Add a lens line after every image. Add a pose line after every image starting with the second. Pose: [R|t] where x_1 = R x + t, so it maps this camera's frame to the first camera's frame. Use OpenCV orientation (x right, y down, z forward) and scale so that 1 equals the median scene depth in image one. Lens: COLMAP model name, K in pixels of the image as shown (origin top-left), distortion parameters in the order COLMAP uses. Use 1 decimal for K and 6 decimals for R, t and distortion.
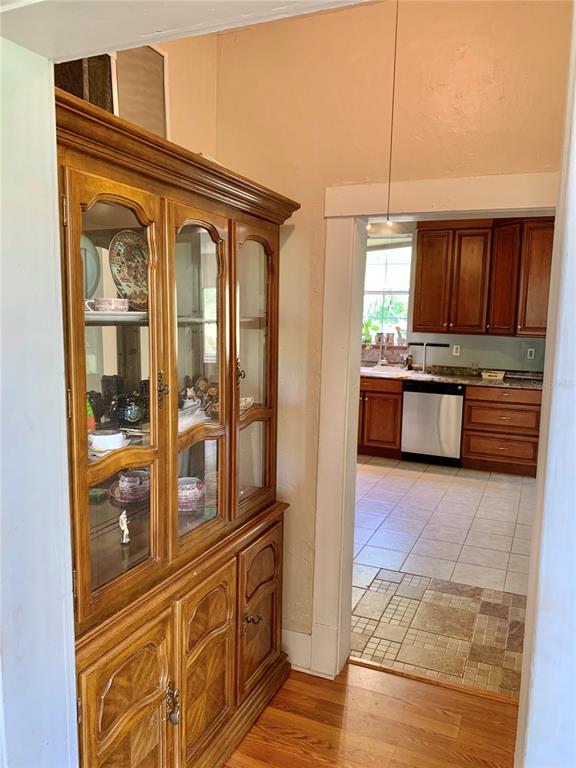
lens RADIAL K [[587.2, 0, 286.8], [0, 587.2, 386.3], [0, 0, 1]] dist [-0.002098, -0.010229]
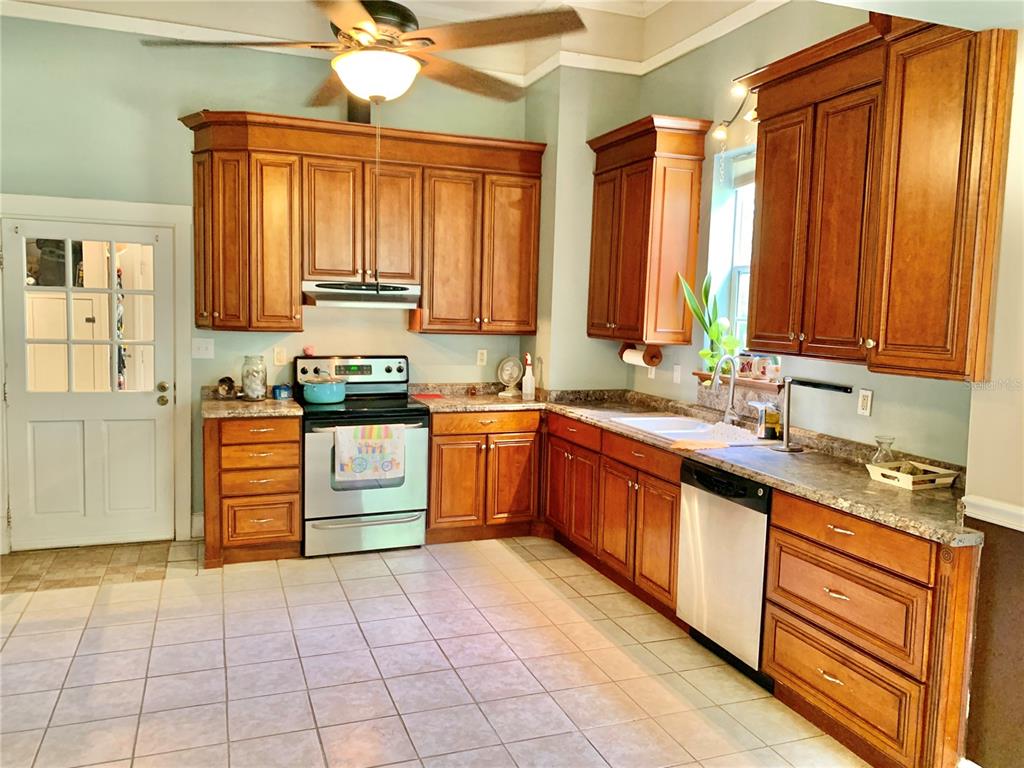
lens RADIAL K [[783.0, 0, 512.3], [0, 783.0, 381.9], [0, 0, 1]] dist [-0.002098, -0.010229]
pose [[0.703803, 0.062297, -0.707659, 0.536471], [-0.102639, 0.994613, -0.014522, -0.046728], [0.702942, 0.082854, 0.706405, 0.489100]]
